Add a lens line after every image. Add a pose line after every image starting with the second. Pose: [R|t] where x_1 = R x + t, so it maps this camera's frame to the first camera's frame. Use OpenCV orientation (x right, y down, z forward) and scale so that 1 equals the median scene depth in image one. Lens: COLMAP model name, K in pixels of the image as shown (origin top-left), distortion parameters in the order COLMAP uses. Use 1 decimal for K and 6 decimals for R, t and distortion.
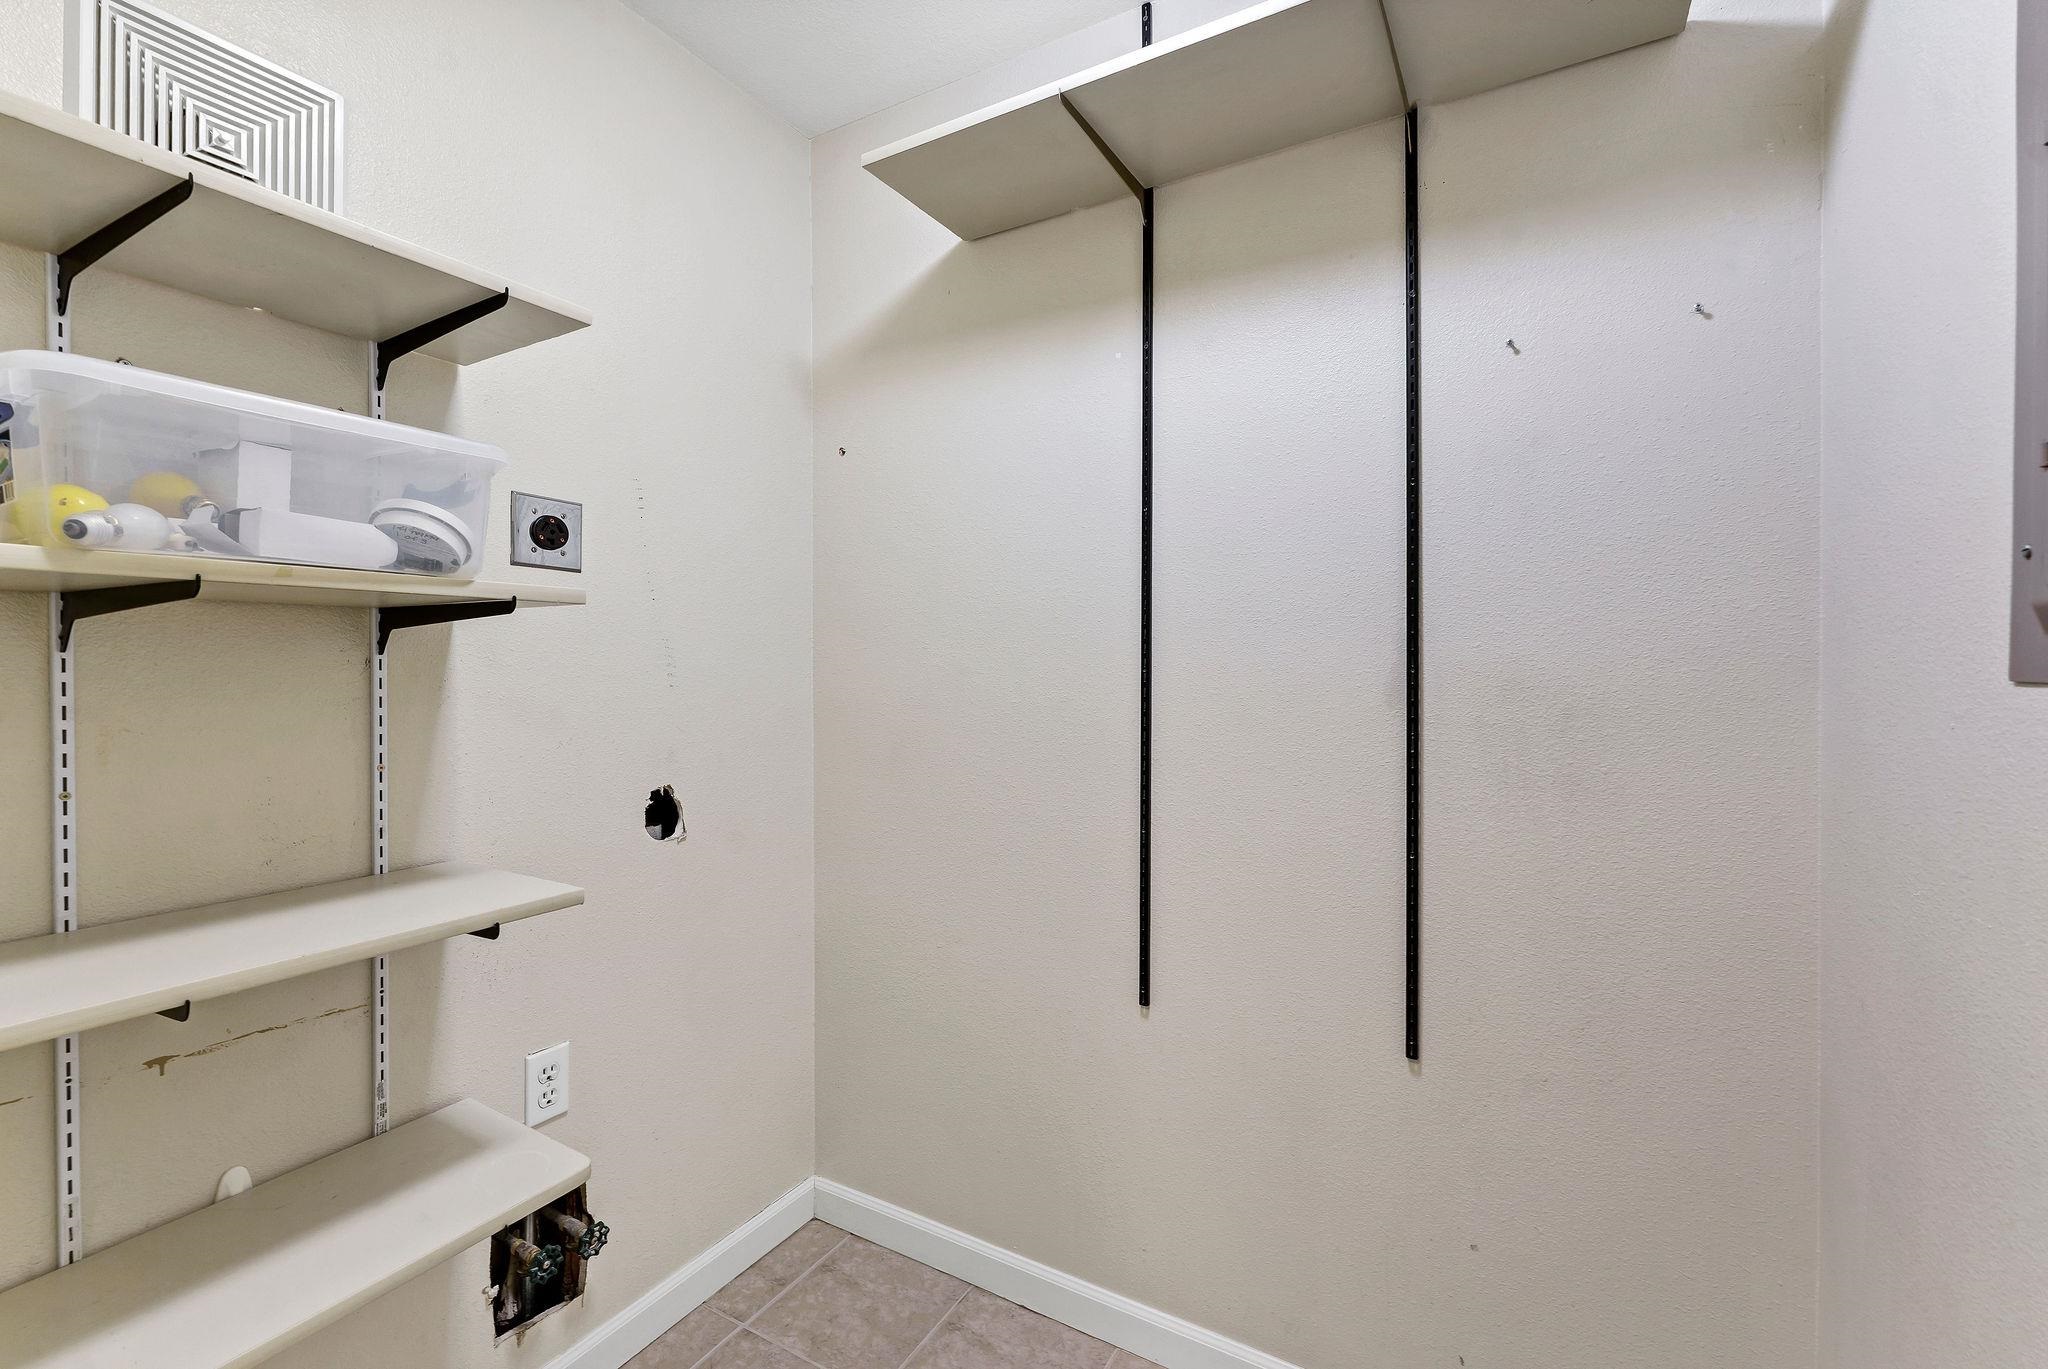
lens RADIAL K [[858.3, 0, 1029.2], [0, 858.3, 675.2], [0, 0, 1]] dist [0.000398, 0.000461]
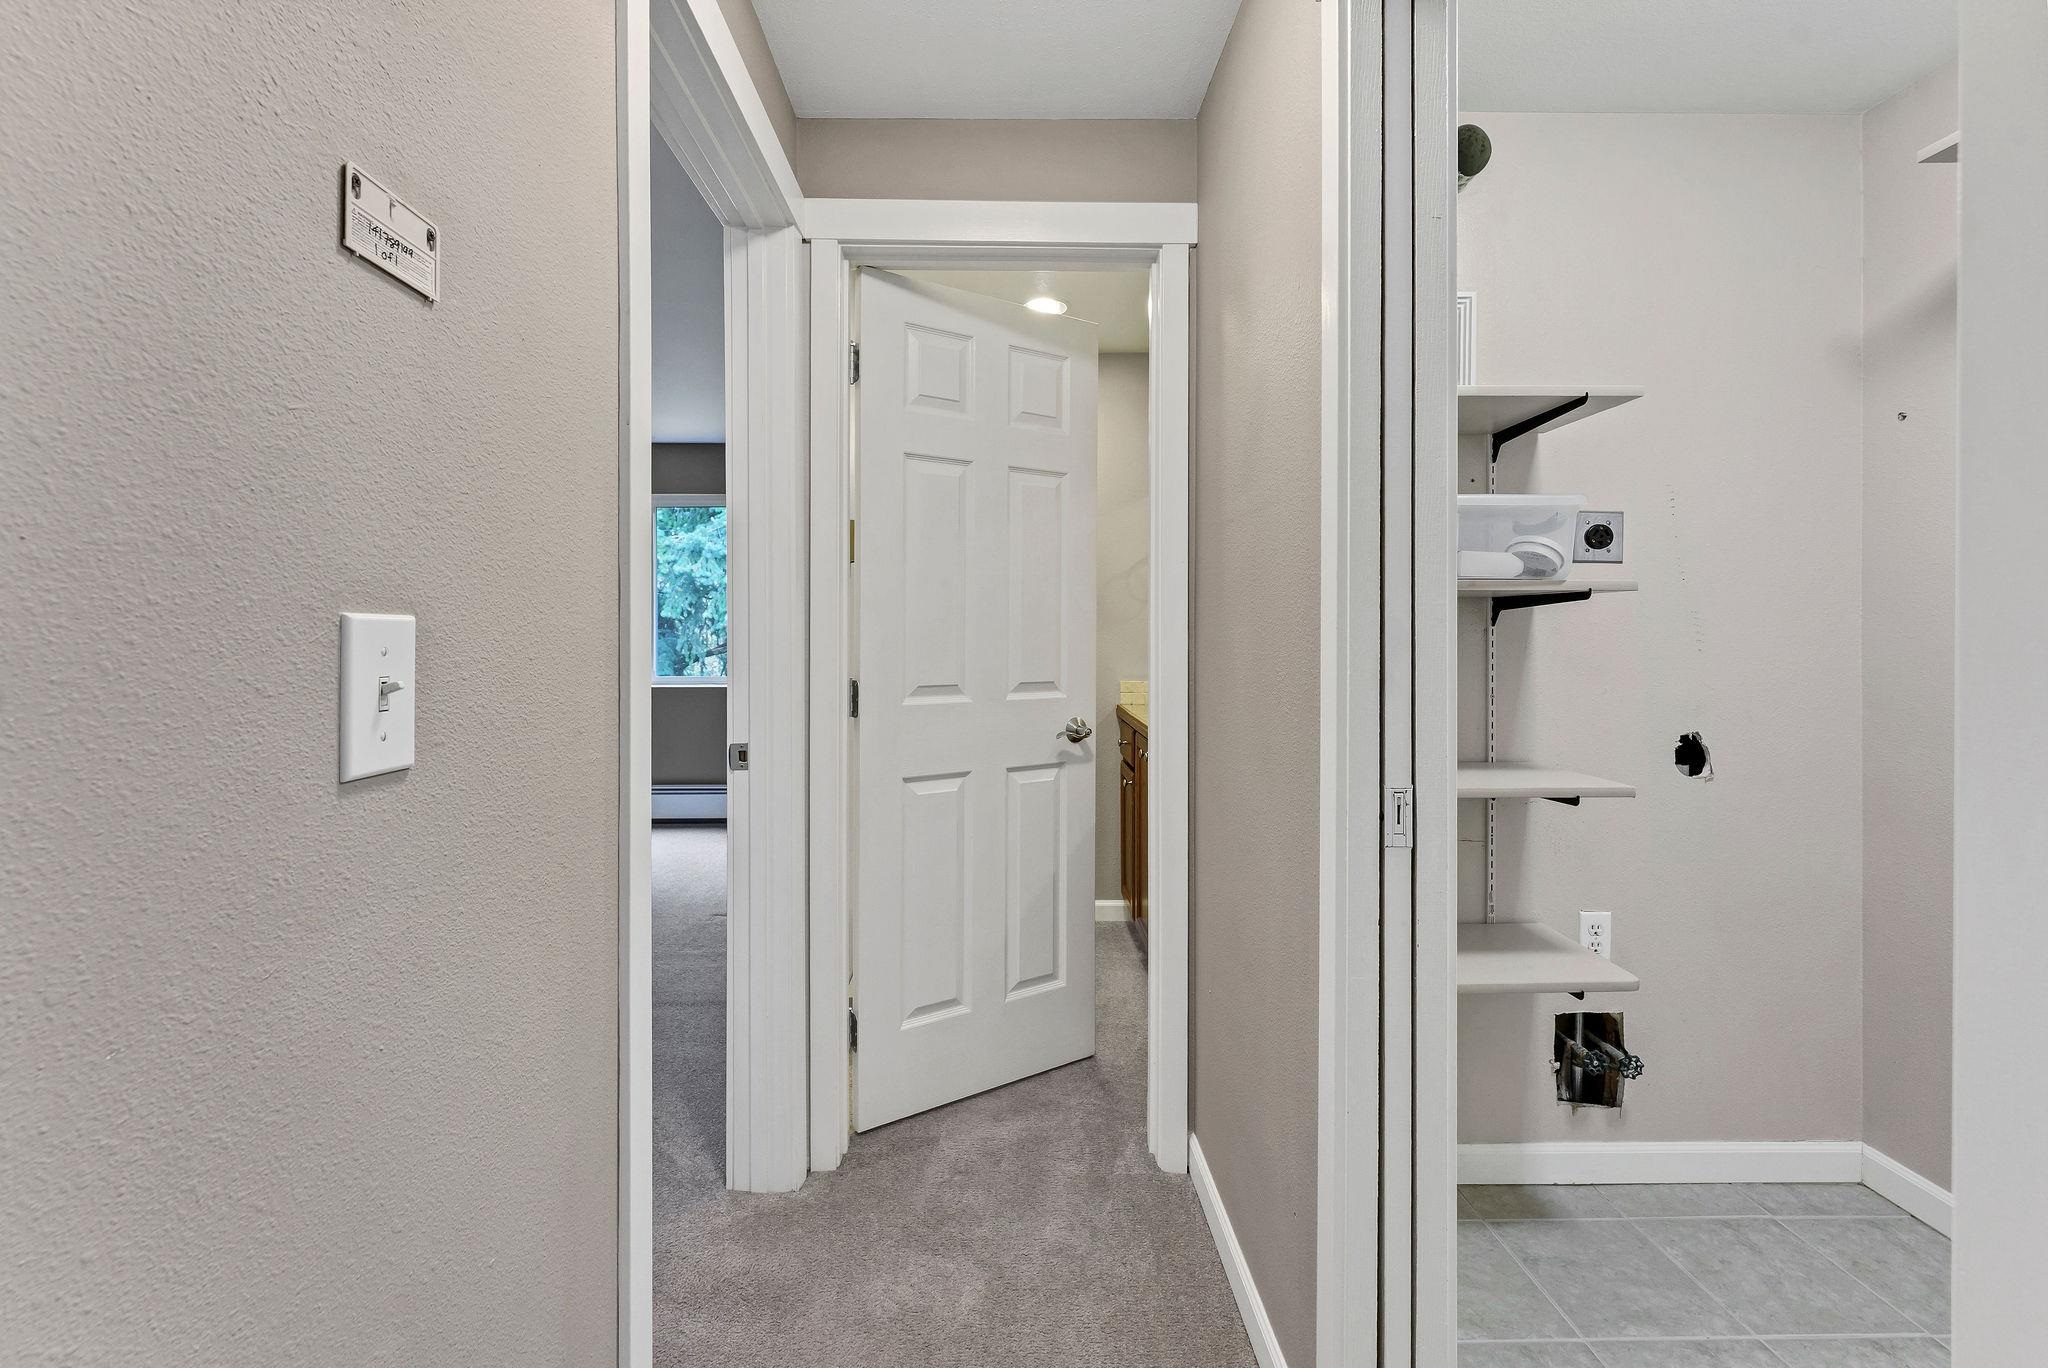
lens RADIAL K [[858.3, 0, 1032.8], [0, 858.3, 641.0], [0, 0, 1]] dist [0.000398, 0.000461]
pose [[0.507163, 0.001457, -0.861849, 0.187152], [-0.007938, 0.999964, -0.002980, 0.014158], [0.861813, 0.008353, 0.507157, -0.533373]]
